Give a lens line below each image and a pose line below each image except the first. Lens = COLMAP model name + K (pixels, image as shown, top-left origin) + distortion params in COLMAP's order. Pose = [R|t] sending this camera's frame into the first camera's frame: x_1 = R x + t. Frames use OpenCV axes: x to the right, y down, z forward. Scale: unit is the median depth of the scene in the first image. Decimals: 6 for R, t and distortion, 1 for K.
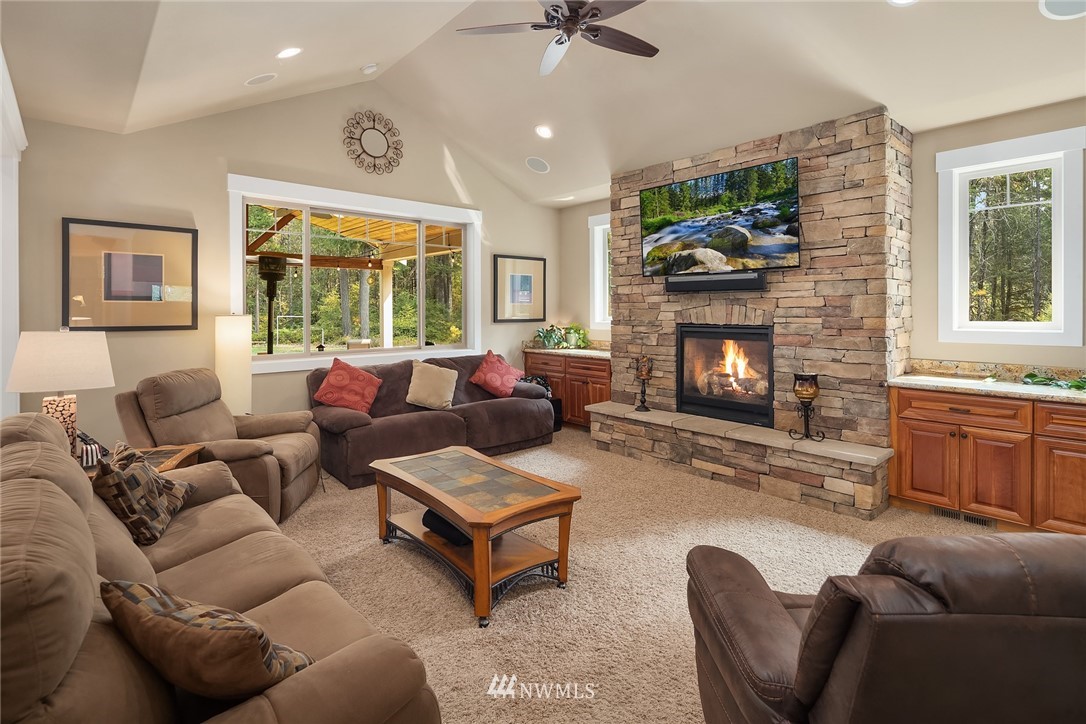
lens RADIAL K [[529.8, 0, 538.4], [0, 529.8, 320.4], [0, 0, 1]] dist [0.007460, 0.001712]
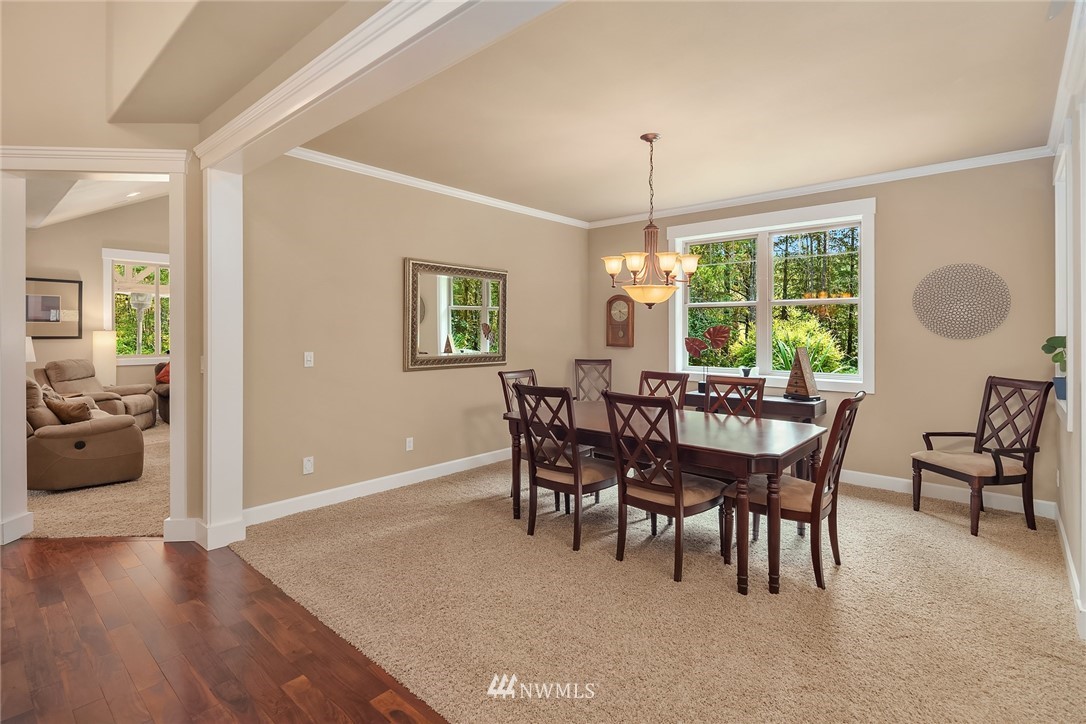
lens RADIAL K [[529.8, 0, 533.7], [0, 529.8, 339.8], [0, 0, 1]] dist [0.007460, 0.001712]
pose [[0.993397, 0.005250, 0.114610, 0.542016], [-0.004657, 0.999974, -0.005437, 0.020690], [-0.114636, 0.004867, 0.993396, -0.778560]]
